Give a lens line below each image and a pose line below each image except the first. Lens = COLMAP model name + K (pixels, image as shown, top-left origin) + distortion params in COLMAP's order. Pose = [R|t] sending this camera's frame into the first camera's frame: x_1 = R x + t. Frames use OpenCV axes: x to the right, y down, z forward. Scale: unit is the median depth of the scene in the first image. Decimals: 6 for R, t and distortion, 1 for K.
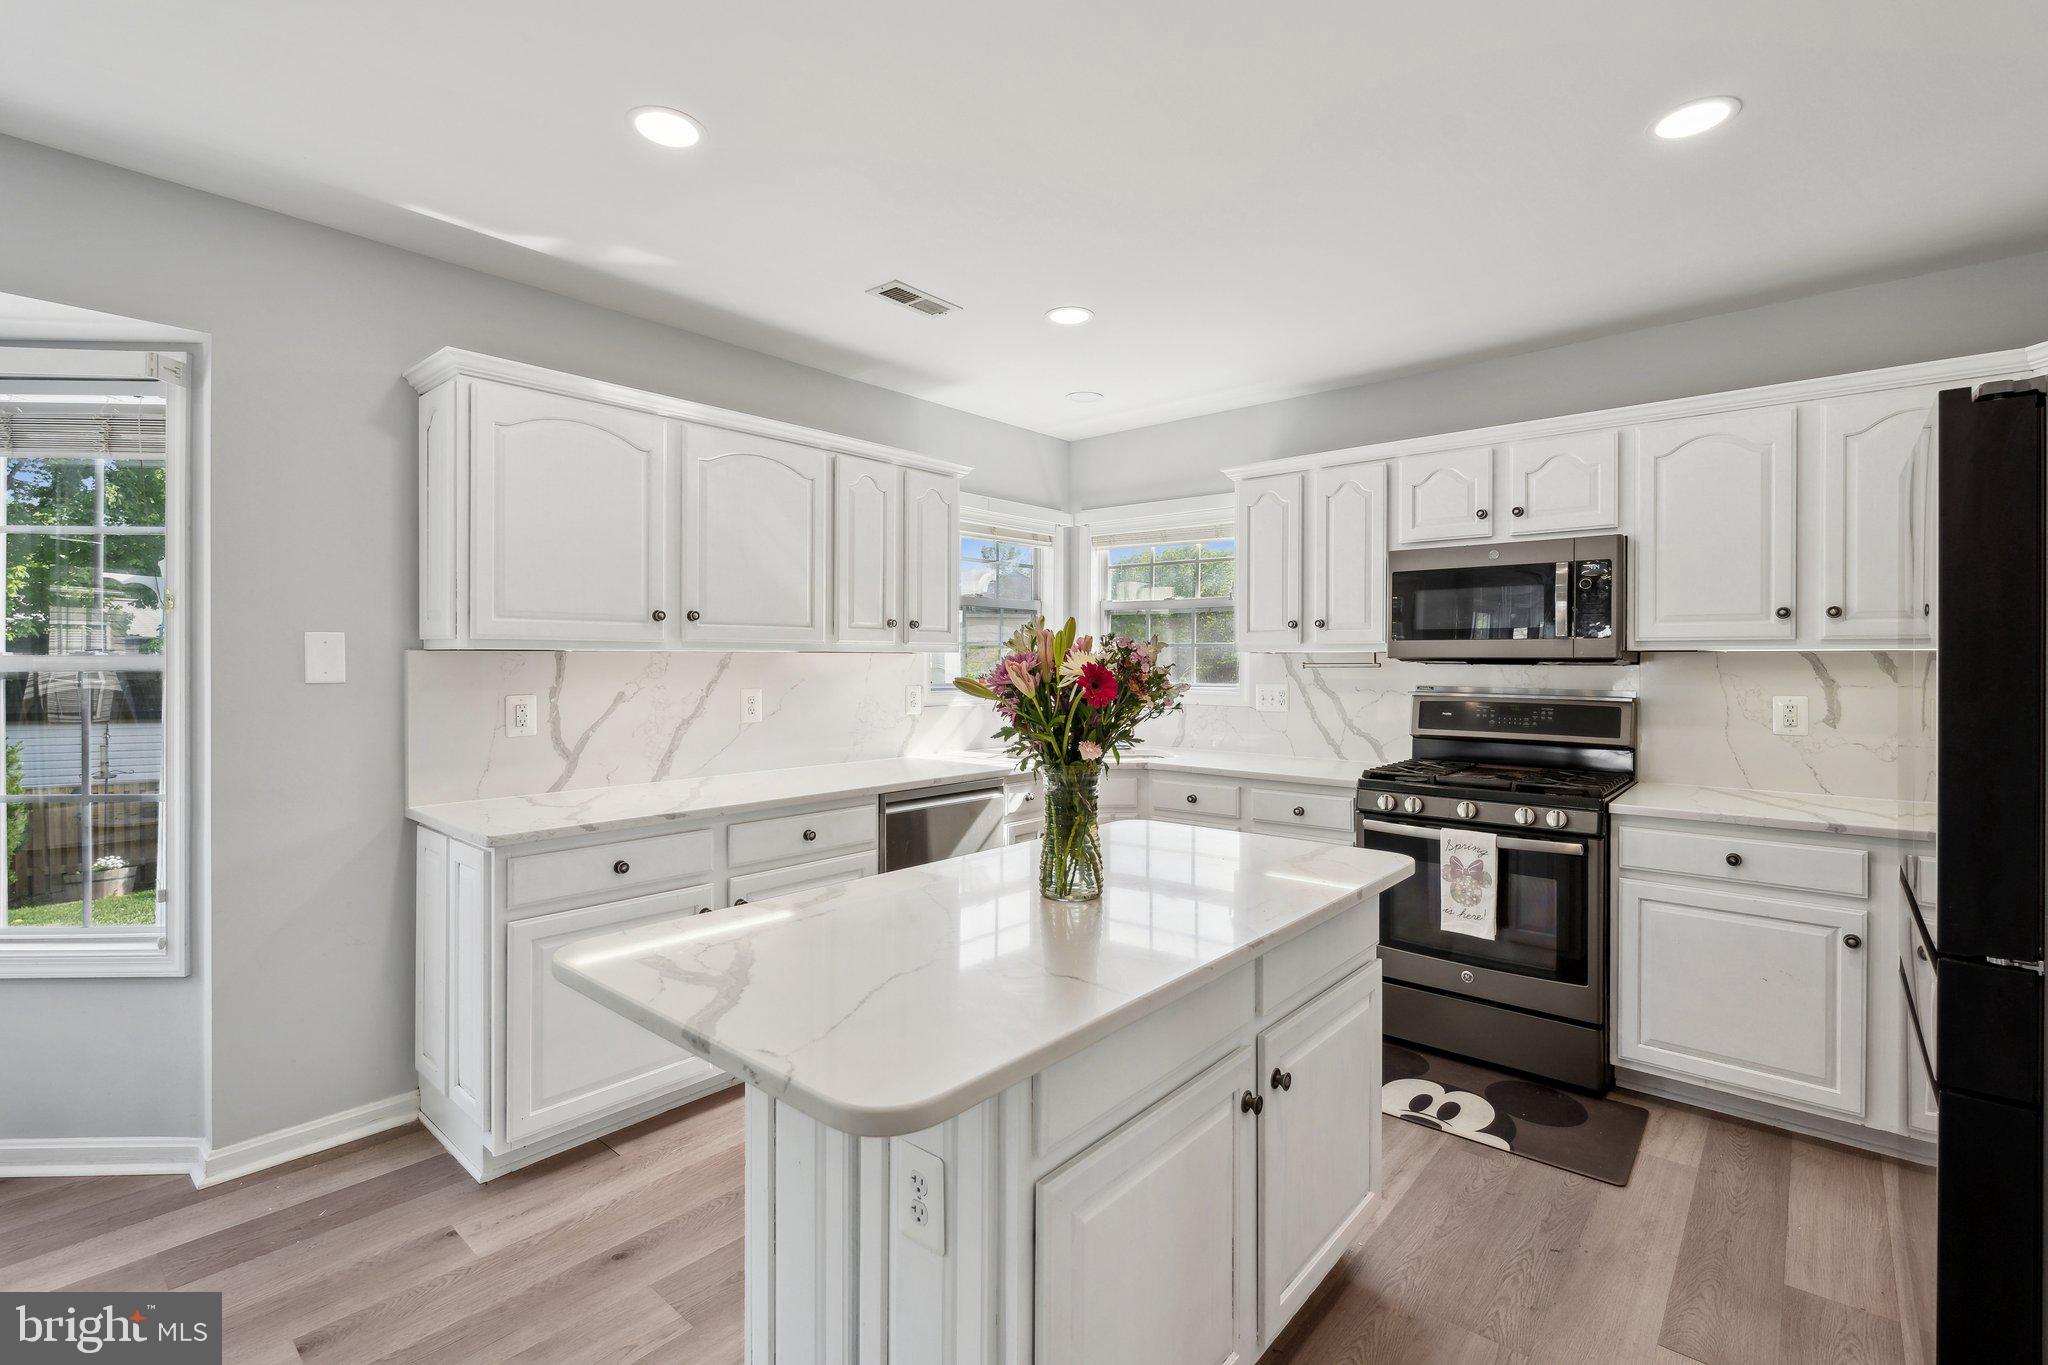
lens RADIAL K [[924.4, 0, 1027.1], [0, 924.4, 655.8], [0, 0, 1]] dist [-0.002933, 0.000271]
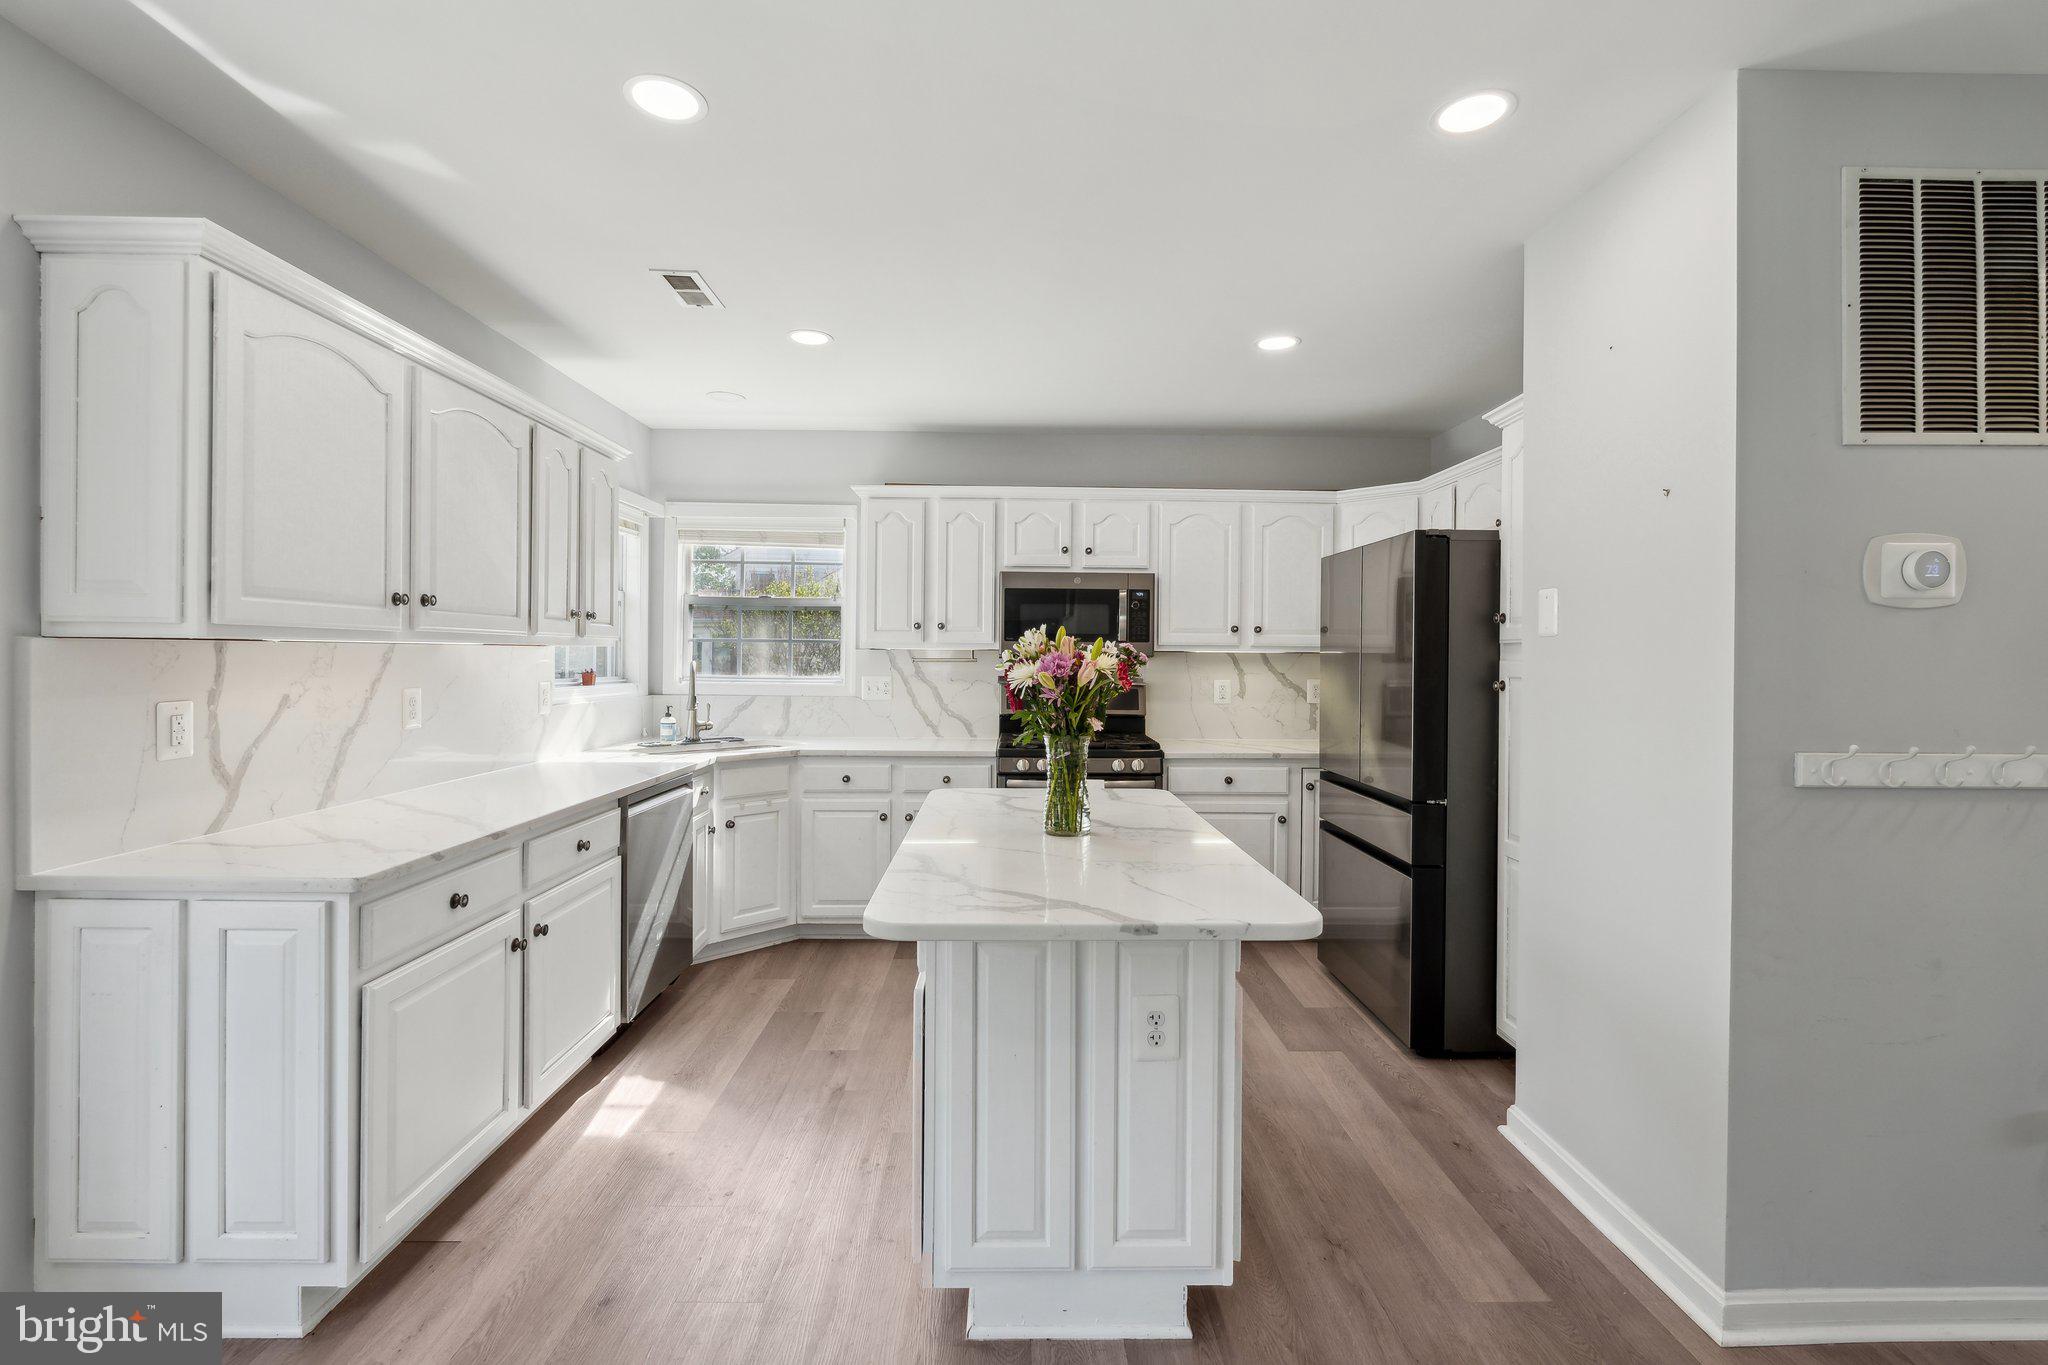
lens RADIAL K [[924.4, 0, 1027.1], [0, 924.4, 655.8], [0, 0, 1]] dist [-0.002933, 0.000271]
pose [[0.741053, 0.004539, 0.671431, -0.508586], [-0.009945, 0.999942, 0.004215, -0.002303], [-0.671373, -0.009801, 0.741055, 0.025250]]
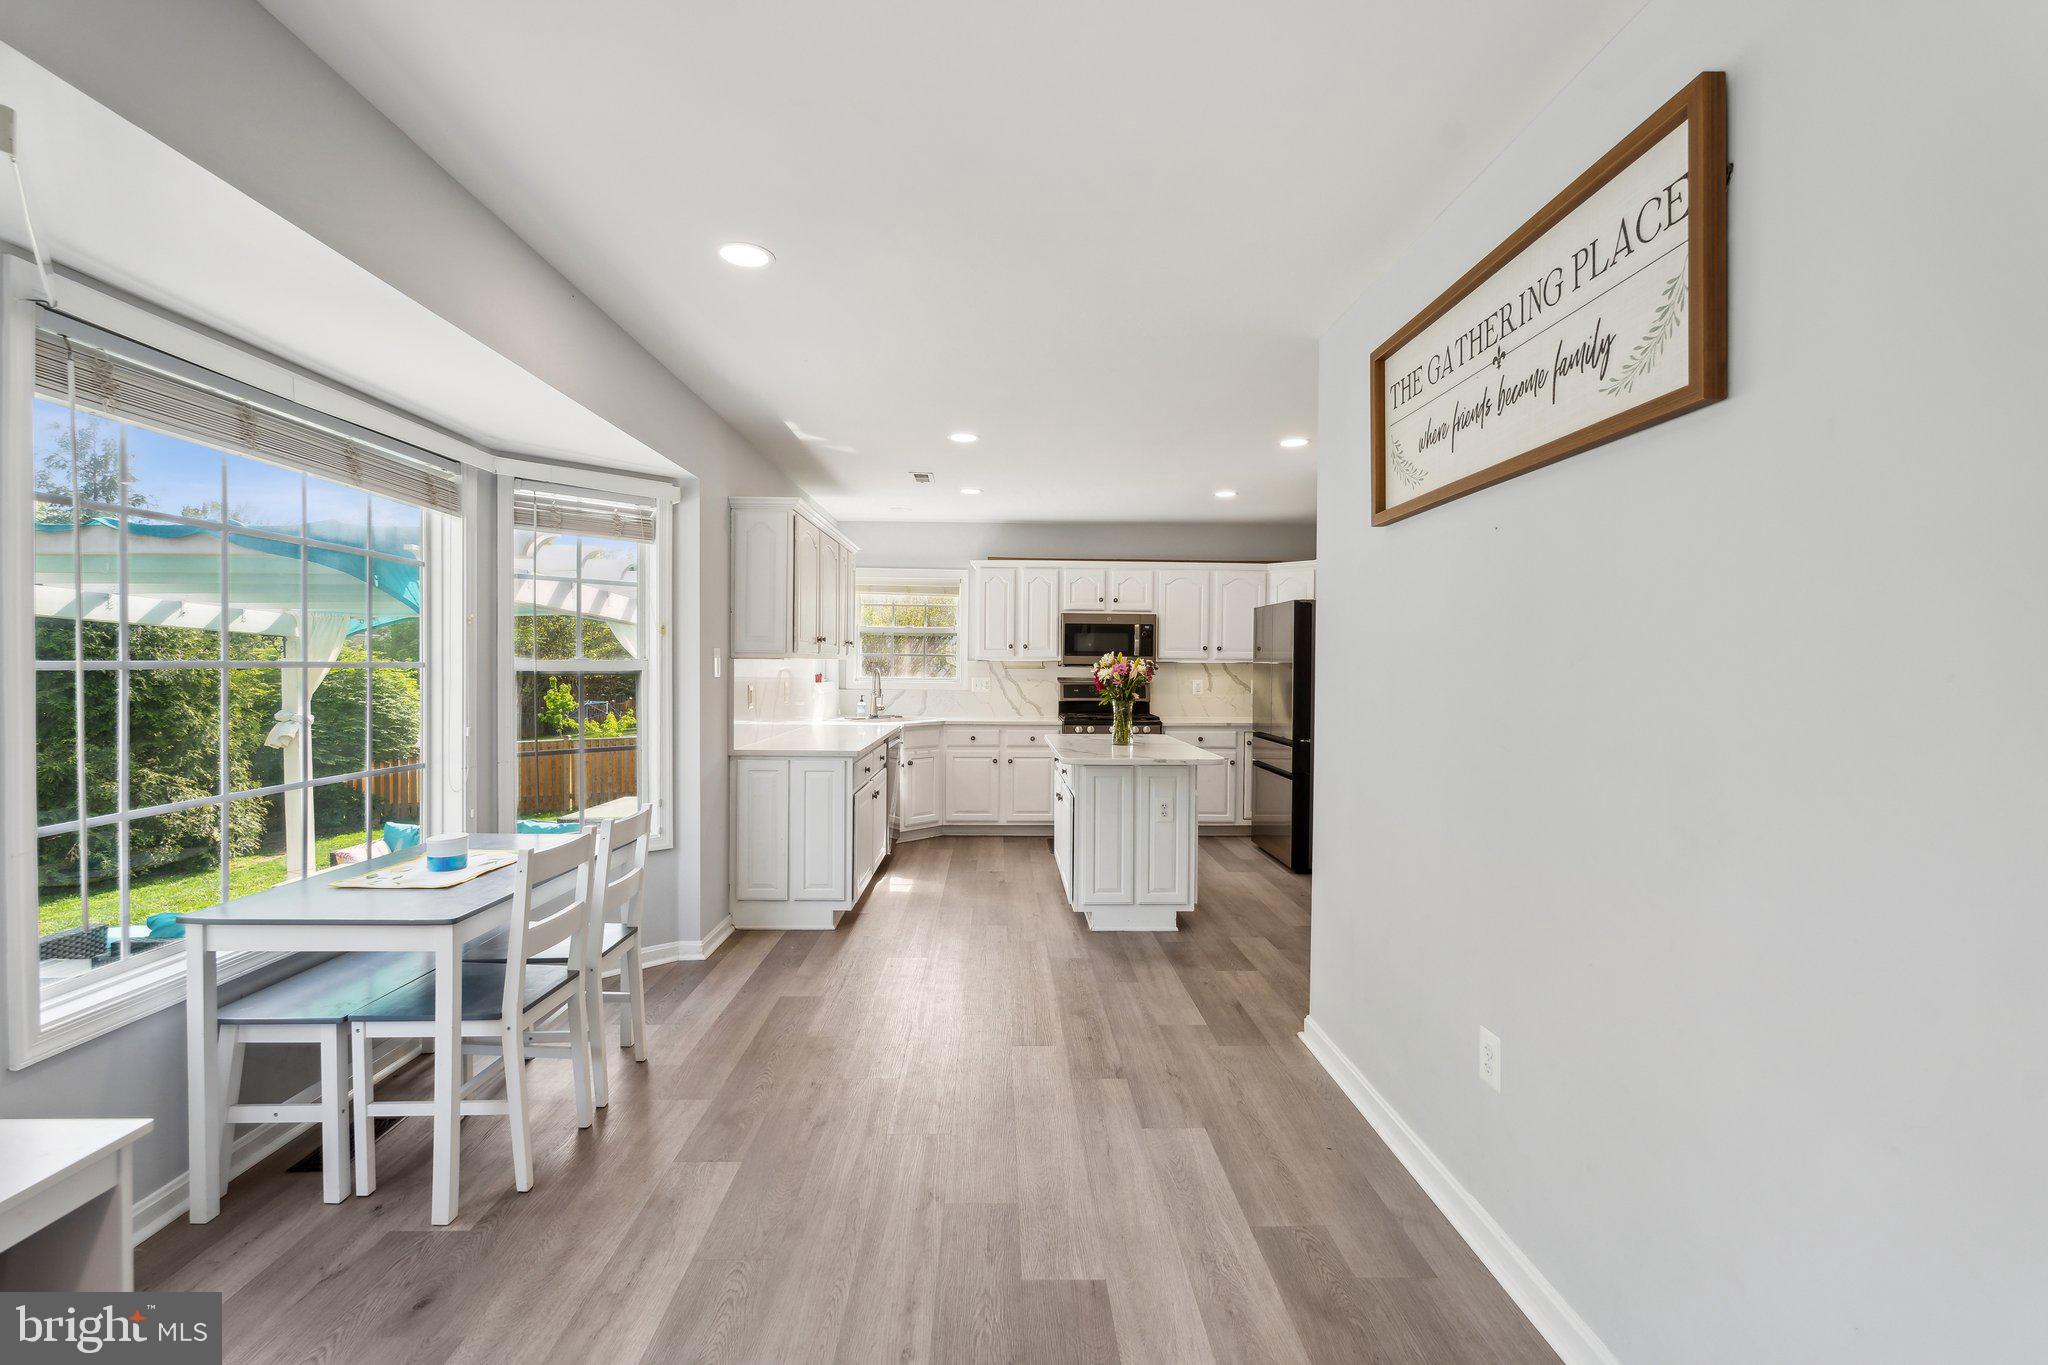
lens RADIAL K [[922.8, 0, 1025.6], [0, 922.8, 662.9], [0, 0, 1]] dist [-0.003328, -0.000540]
pose [[0.733711, 0.004854, 0.679445, -1.256771], [-0.010627, 0.999934, 0.004333, -0.009732], [-0.679379, -0.010400, 0.733714, -0.556121]]
